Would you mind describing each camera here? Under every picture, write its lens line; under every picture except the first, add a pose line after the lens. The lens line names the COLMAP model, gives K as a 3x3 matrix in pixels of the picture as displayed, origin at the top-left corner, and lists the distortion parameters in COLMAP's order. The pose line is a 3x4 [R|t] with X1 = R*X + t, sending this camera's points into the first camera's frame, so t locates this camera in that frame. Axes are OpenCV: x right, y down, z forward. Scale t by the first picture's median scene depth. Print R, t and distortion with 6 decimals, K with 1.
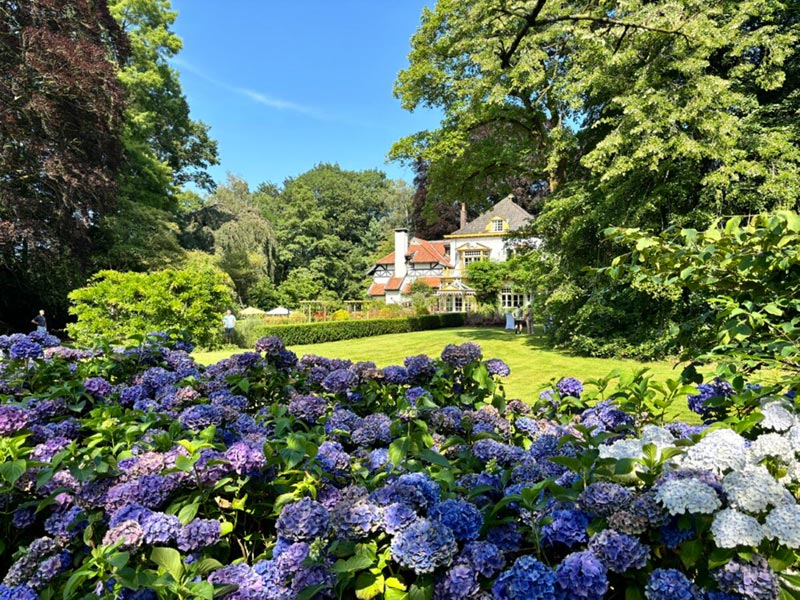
lens RADIAL K [[638.7, 0, 398.5], [0, 638.7, 302.2], [0, 0, 1]] dist [0.019688, -0.001258]
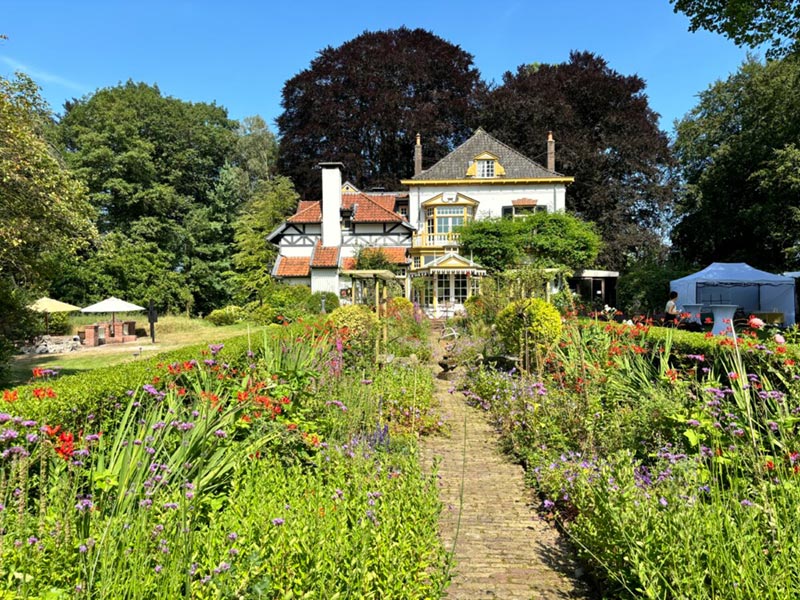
lens RADIAL K [[638.7, 0, 402.1], [0, 638.7, 301.2], [0, 0, 1]] dist [0.019688, -0.001258]
pose [[0.934235, -0.001093, 0.356656, -0.123461], [-0.001701, 0.999970, 0.007519, 0.005438], [-0.356654, -0.007631, 0.934205, 0.364624]]
